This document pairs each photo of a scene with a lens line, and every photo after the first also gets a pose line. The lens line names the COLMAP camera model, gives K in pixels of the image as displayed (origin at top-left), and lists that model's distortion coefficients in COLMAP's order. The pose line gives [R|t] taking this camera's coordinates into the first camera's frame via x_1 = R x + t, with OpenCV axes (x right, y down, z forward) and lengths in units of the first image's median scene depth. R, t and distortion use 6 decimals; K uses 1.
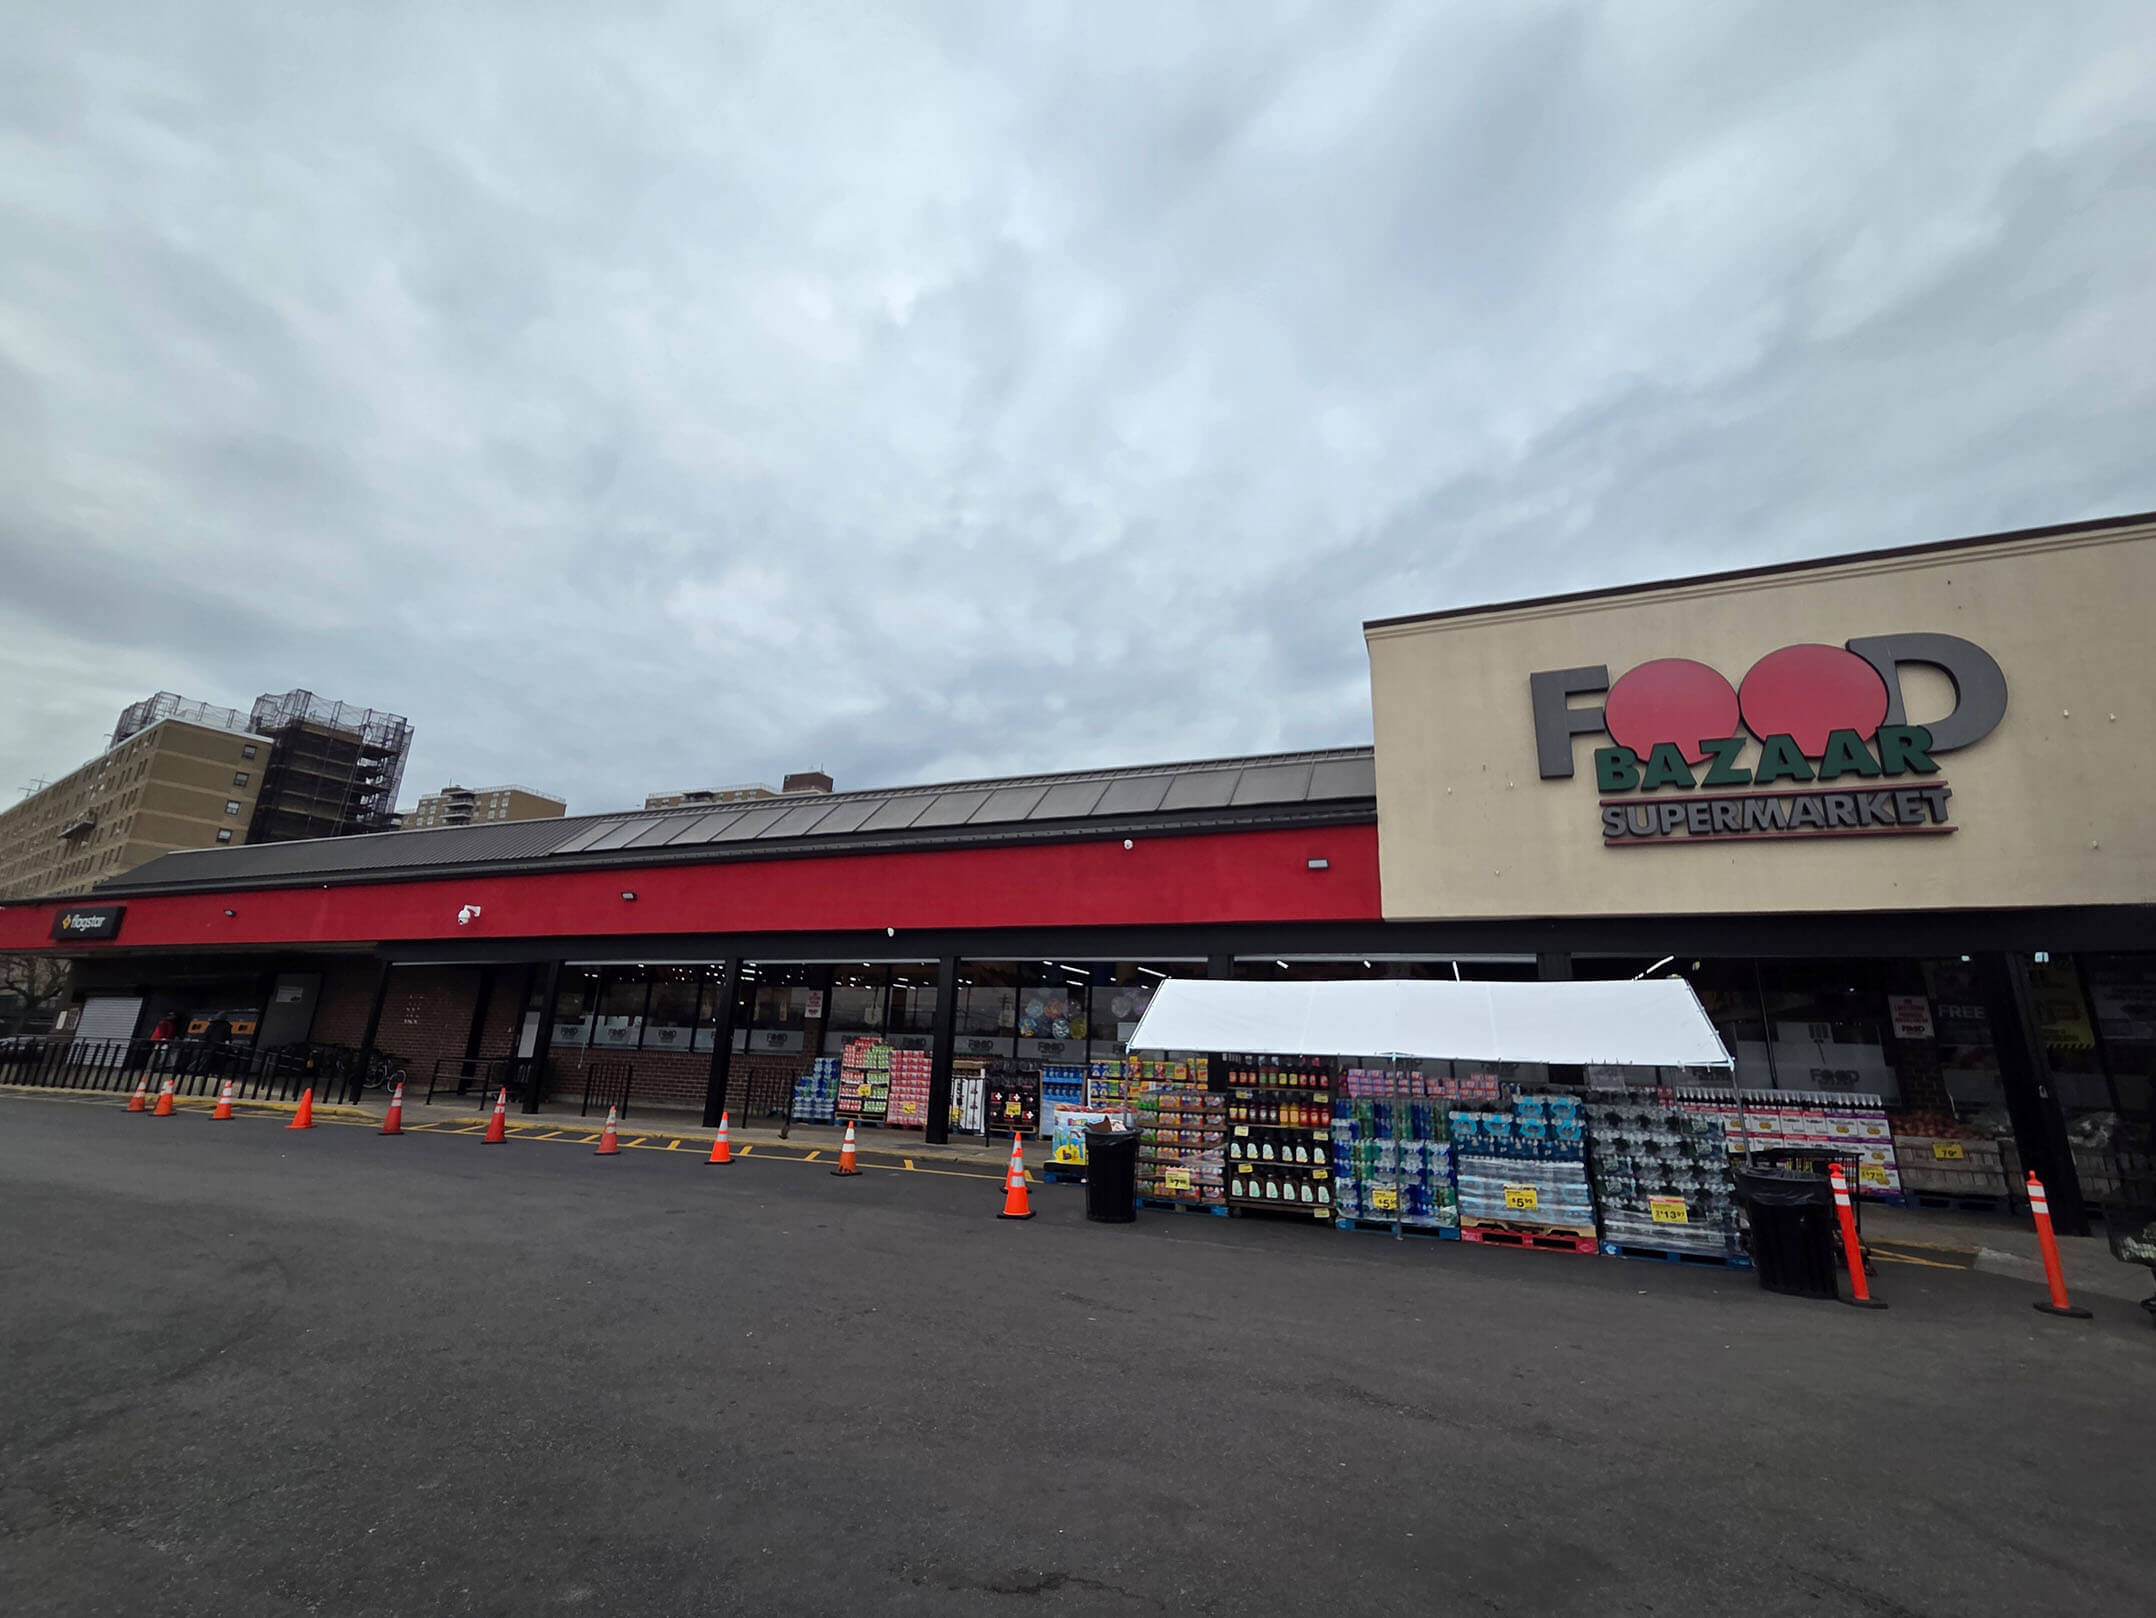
lens RADIAL K [[902.4, 0, 1101.3], [0, 902.4, 806.8], [0, 0, 1]] dist [0.012100, -0.000502]
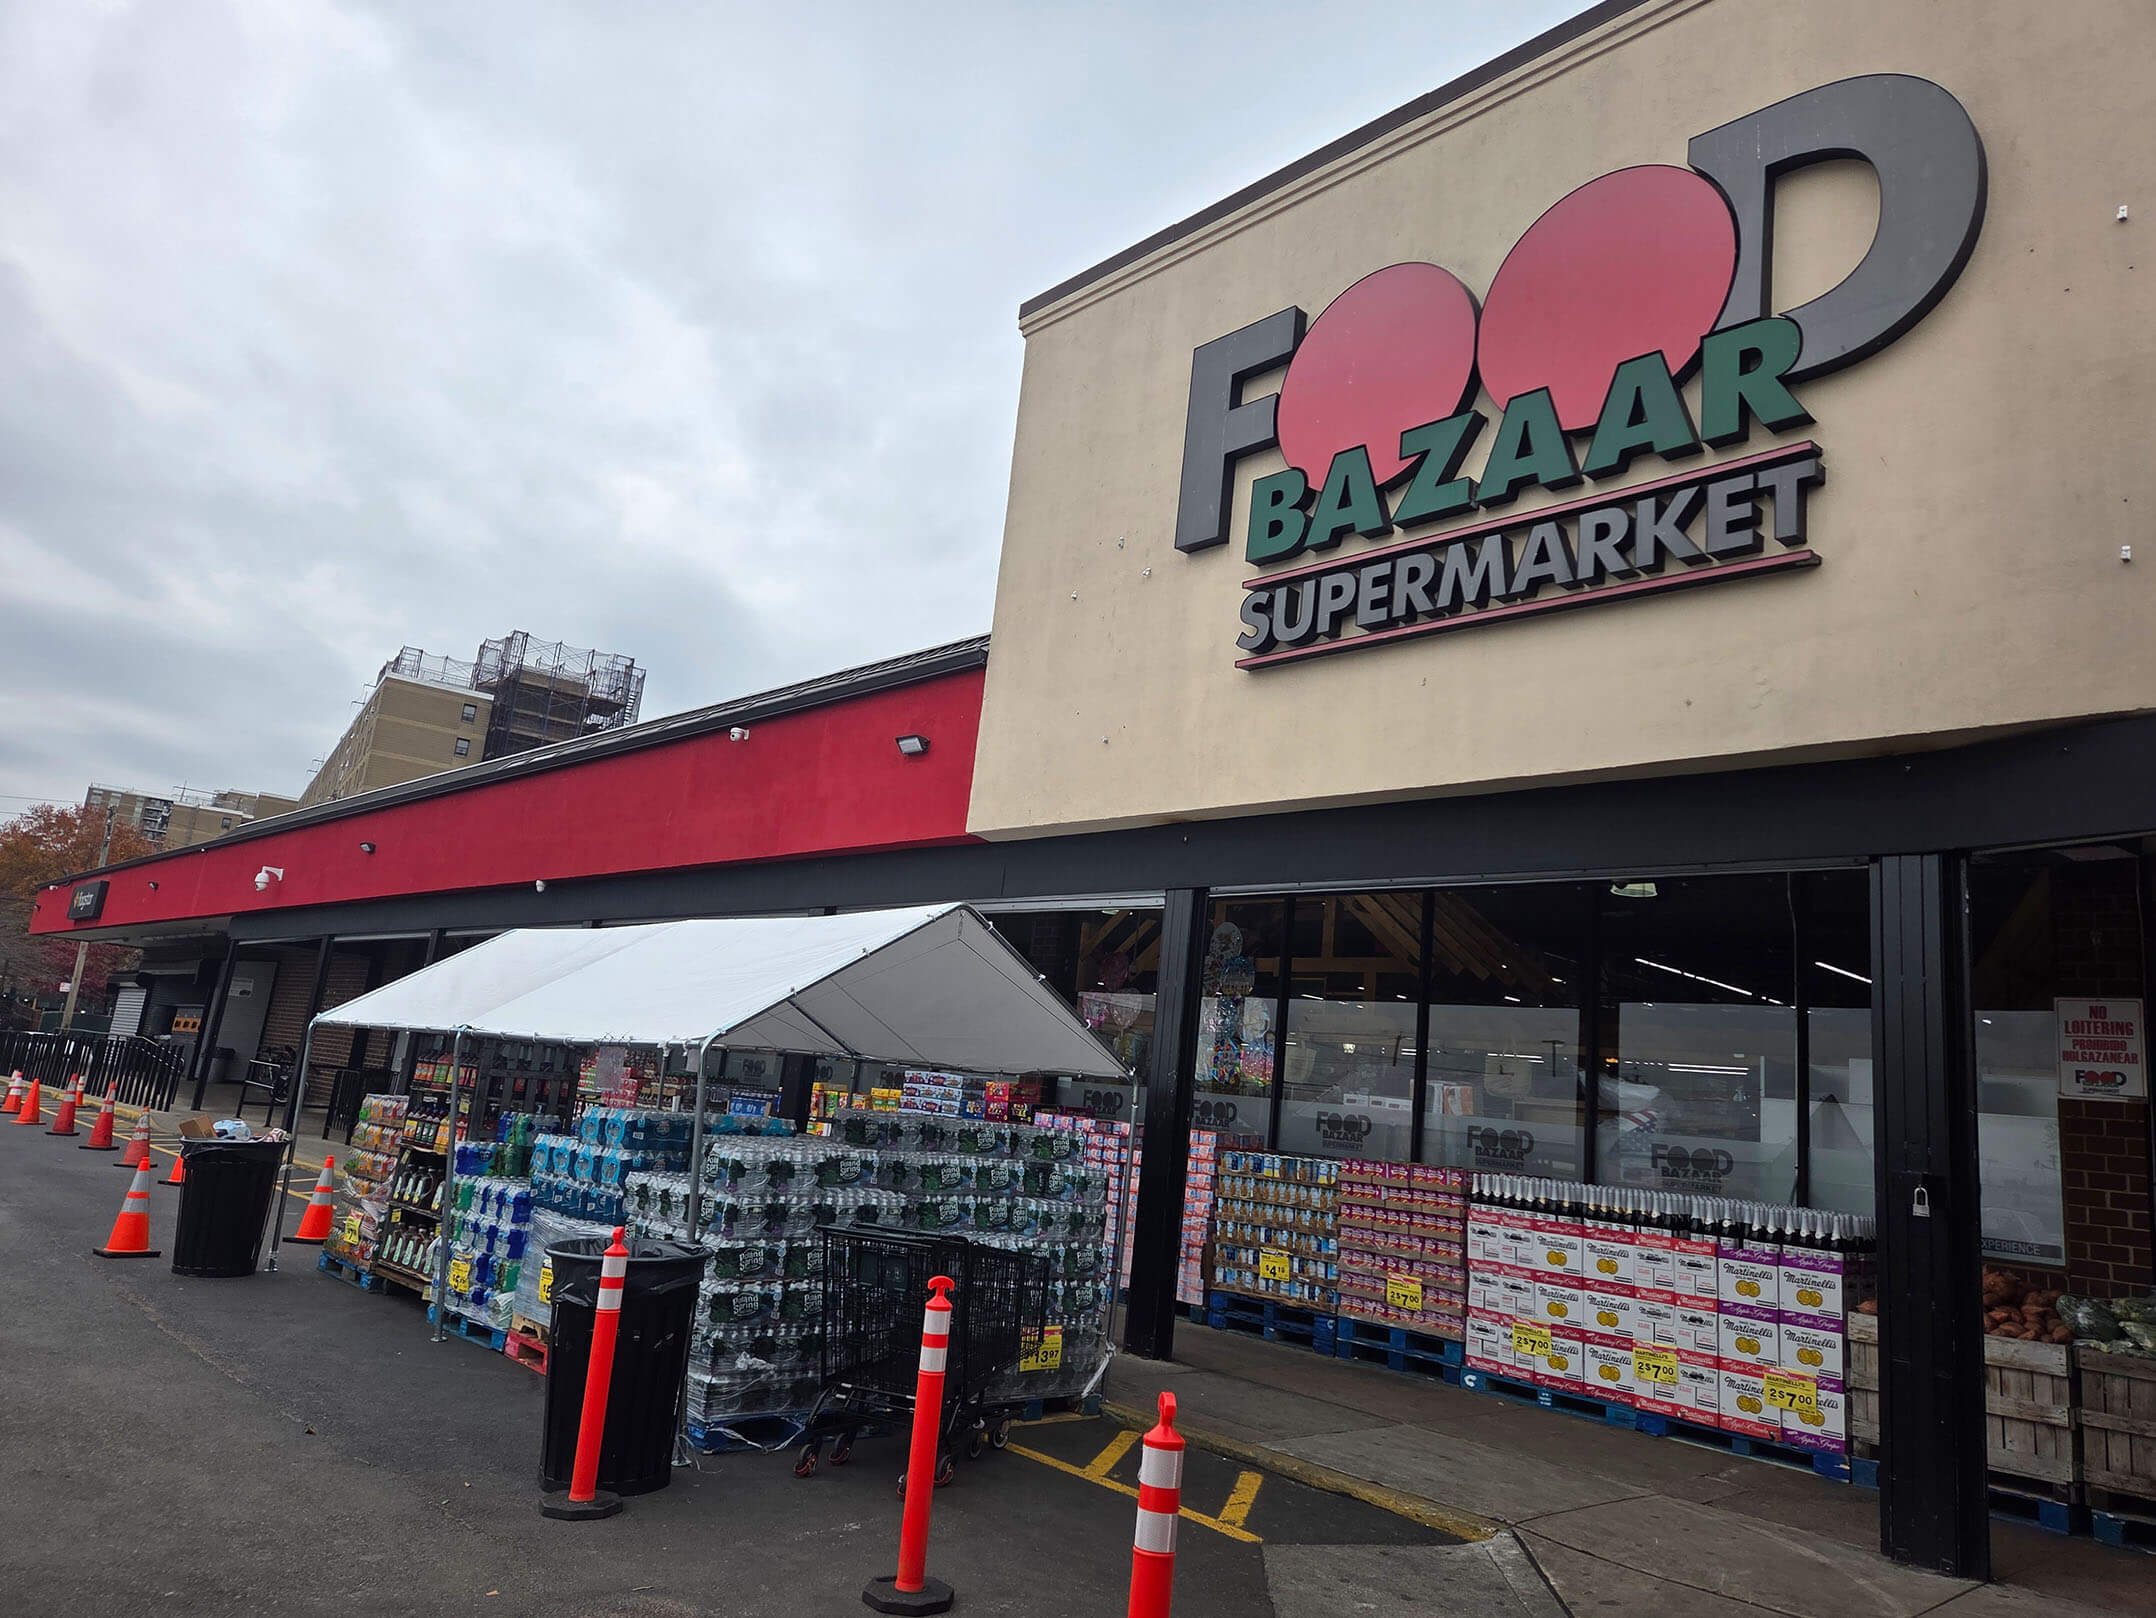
lens RADIAL K [[1457.2, 0, 1085.3], [0, 1457.2, 787.7], [0, 0, 1]] dist [0.086828, -0.071988]
pose [[0.905530, -0.035116, -0.422826, 0.852671], [0.045002, 0.998897, 0.013419, 0.096472], [0.421888, -0.031180, 0.906111, 0.243664]]
